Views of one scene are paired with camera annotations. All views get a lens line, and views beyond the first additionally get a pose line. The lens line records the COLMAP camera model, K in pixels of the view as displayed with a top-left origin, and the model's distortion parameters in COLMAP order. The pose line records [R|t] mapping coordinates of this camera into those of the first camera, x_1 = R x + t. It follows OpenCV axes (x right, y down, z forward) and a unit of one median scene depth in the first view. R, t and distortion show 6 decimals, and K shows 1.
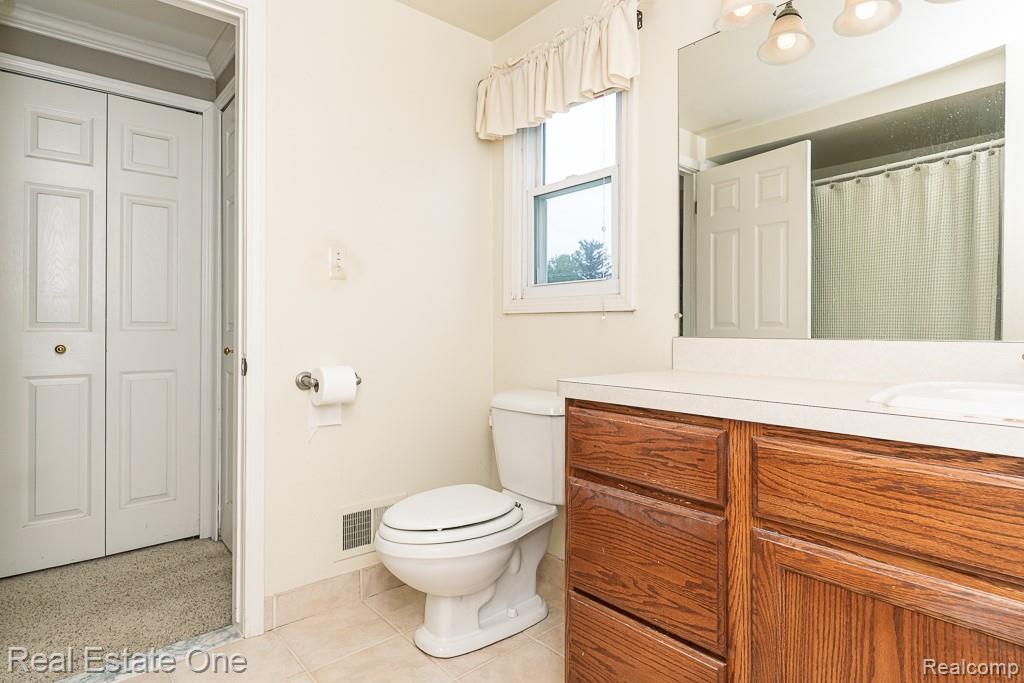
lens RADIAL K [[561.0, 0, 511.7], [0, 561.0, 328.9], [0, 0, 1]] dist [0.001088, 0.000085]
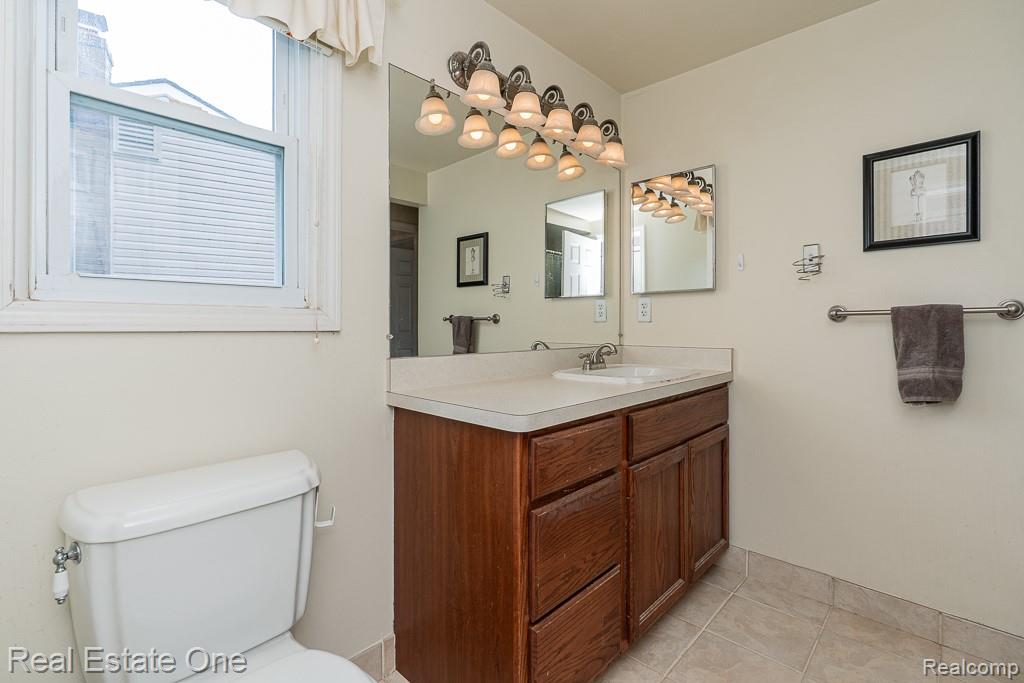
lens RADIAL K [[460.4, 0, 507.5], [0, 460.4, 322.7], [0, 0, 1]] dist [-0.001002, 0.000070]
pose [[-0.101552, 0.003524, 0.994824, -0.739822], [-0.003663, 0.999986, -0.003916, -0.063554], [-0.994824, -0.004041, -0.101537, 1.218106]]
